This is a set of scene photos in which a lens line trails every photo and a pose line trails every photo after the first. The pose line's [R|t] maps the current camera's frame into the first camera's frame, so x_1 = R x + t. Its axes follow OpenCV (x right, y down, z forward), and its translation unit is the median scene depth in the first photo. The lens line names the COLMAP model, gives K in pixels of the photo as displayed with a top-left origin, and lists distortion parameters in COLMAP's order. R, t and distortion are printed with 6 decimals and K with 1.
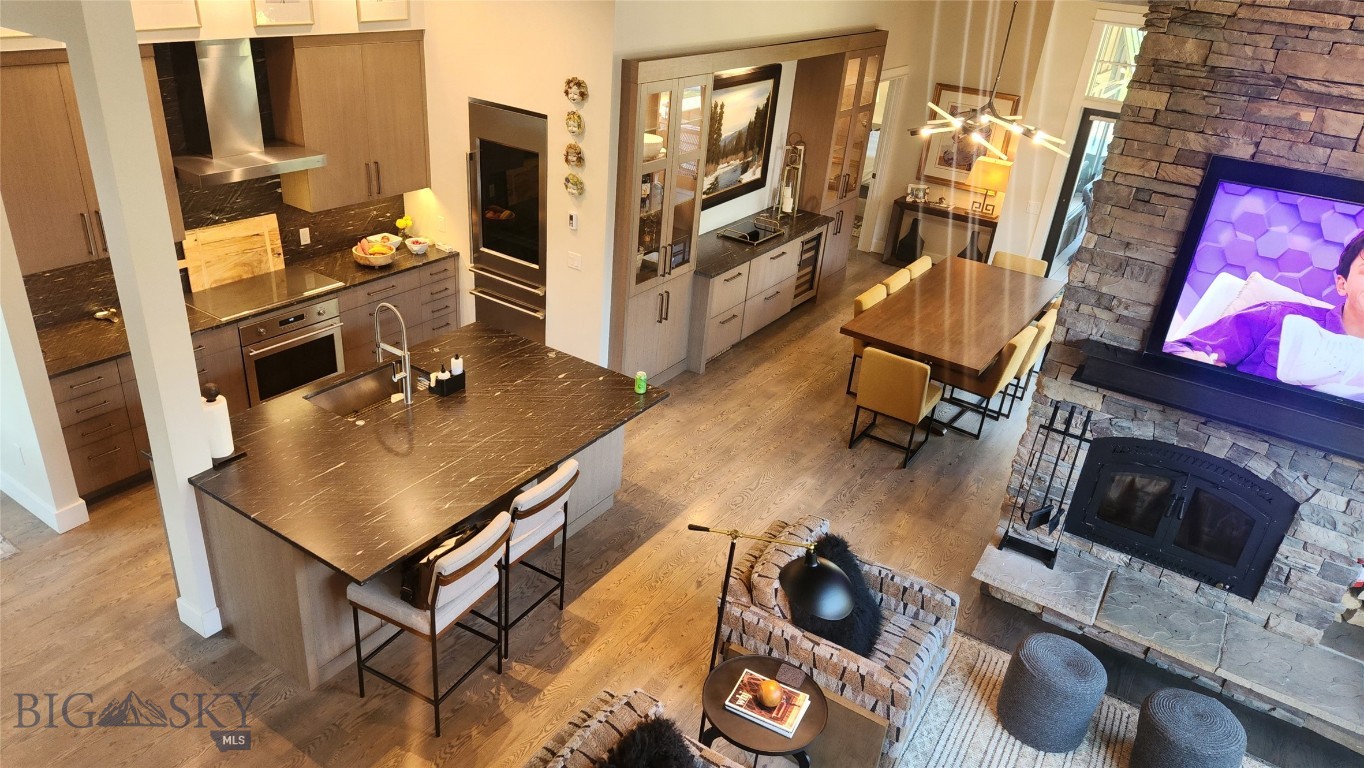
lens RADIAL K [[907.7, 0, 674.5], [0, 907.7, 389.1], [0, 0, 1]] dist [0.052816, -0.042153]
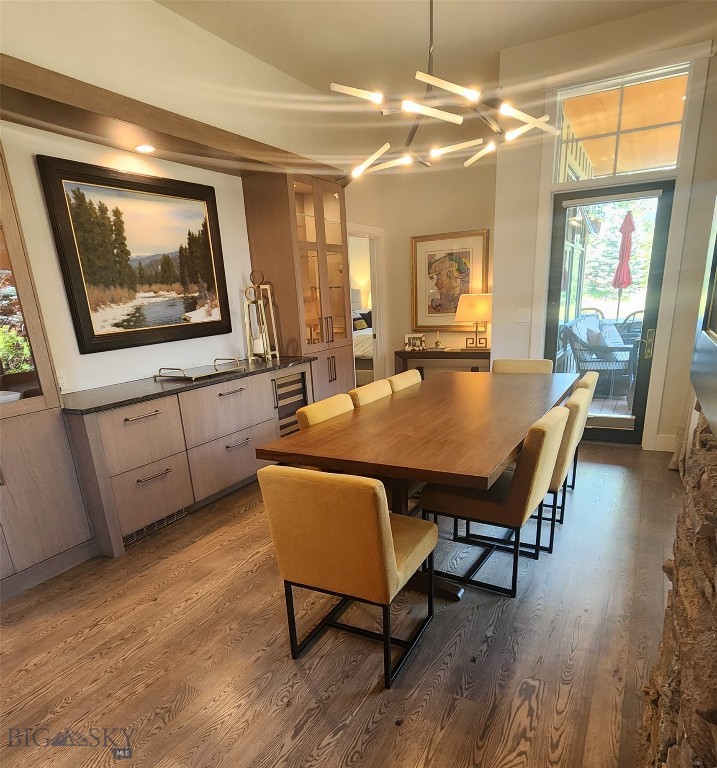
lens RADIAL K [[528.8, 0, 362.7], [0, 528.8, 469.3], [0, 0, 1]] dist [0.006755, -0.009714]
pose [[0.986702, -0.150776, 0.060707, 0.226446], [0.157960, 0.977541, -0.139505, 0.004098], [-0.038309, 0.147239, 0.988359, 0.647989]]
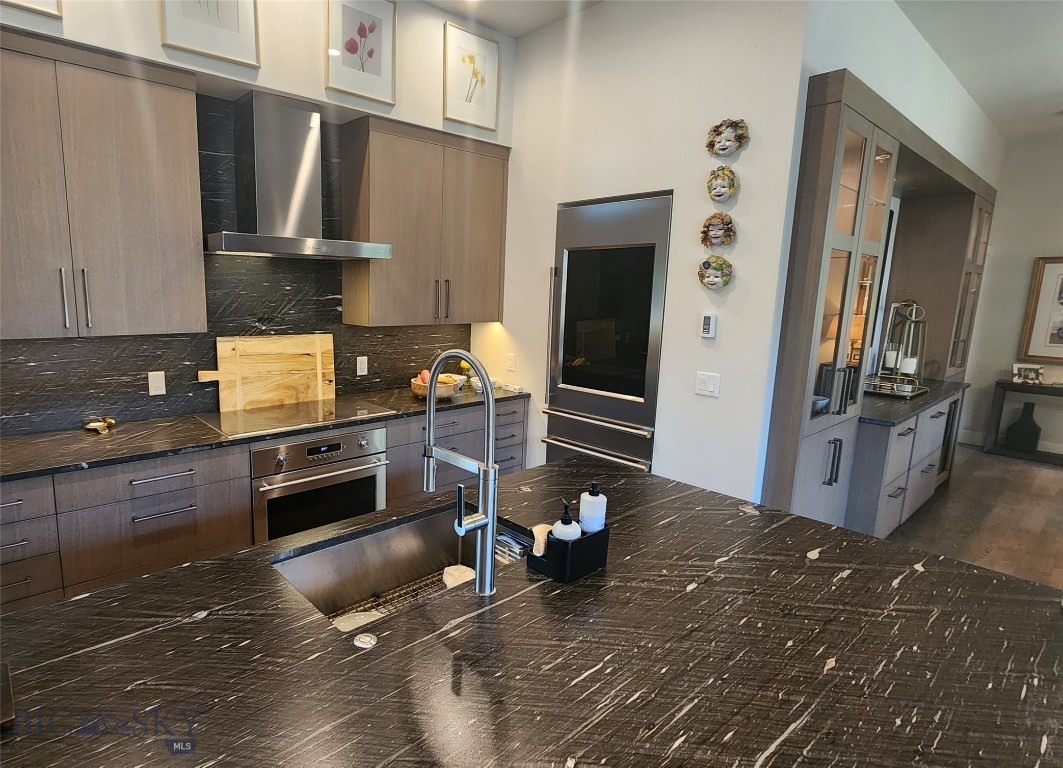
lens RADIAL K [[578.6, 0, 449.2], [0, 578.6, 376.9], [0, 0, 1]] dist [0.003205, -0.001366]
pose [[0.958821, -0.007167, -0.283921, -0.166275], [-0.081673, 0.950497, -0.299809, 0.001751], [0.272014, 0.310652, 0.910771, 0.519305]]
